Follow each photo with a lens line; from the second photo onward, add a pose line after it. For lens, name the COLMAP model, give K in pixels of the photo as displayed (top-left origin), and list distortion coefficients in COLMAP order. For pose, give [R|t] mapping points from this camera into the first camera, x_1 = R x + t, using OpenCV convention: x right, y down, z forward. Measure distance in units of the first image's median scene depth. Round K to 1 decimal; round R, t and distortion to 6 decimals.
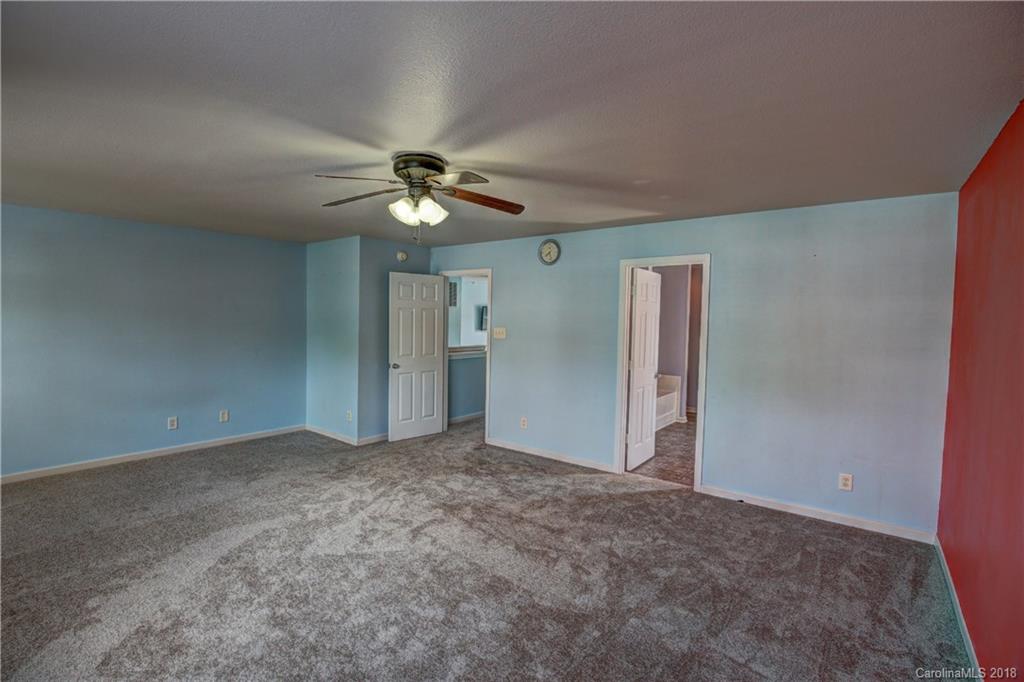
lens RADIAL K [[473.0, 0, 501.2], [0, 473.0, 340.6], [0, 0, 1]] dist [-0.027614, 0.000584]
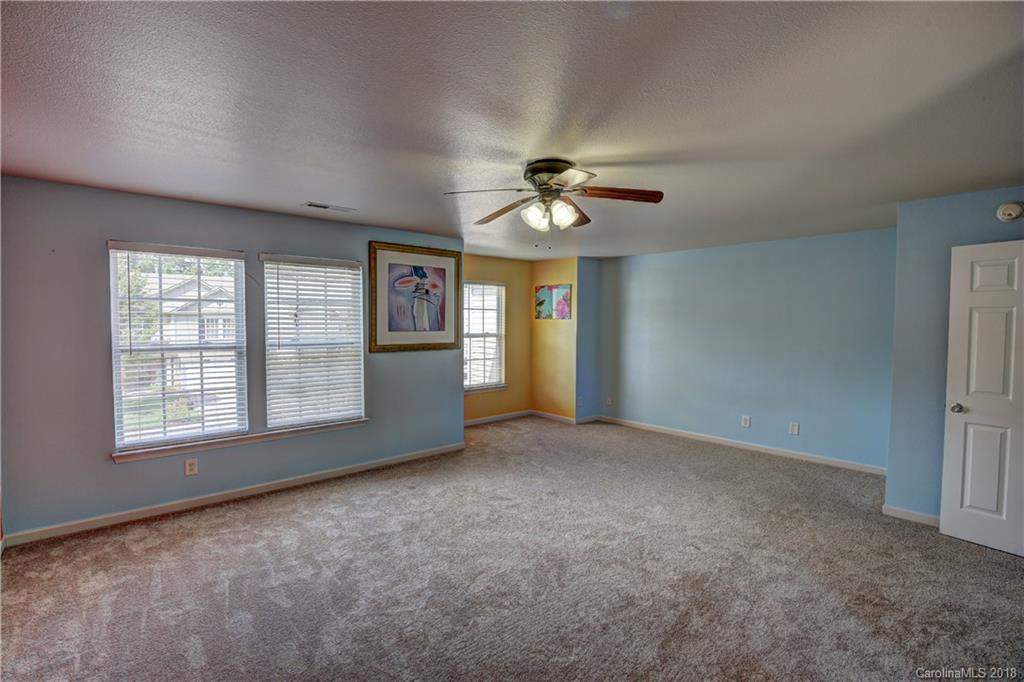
lens RADIAL K [[473.0, 0, 501.2], [0, 473.0, 340.6], [0, 0, 1]] dist [-0.027614, 0.000584]
pose [[-0.185705, 0.024366, -0.982303, 0.552102], [-0.049446, 0.998194, 0.034108, -0.026144], [0.981361, 0.054905, -0.184164, 0.703114]]
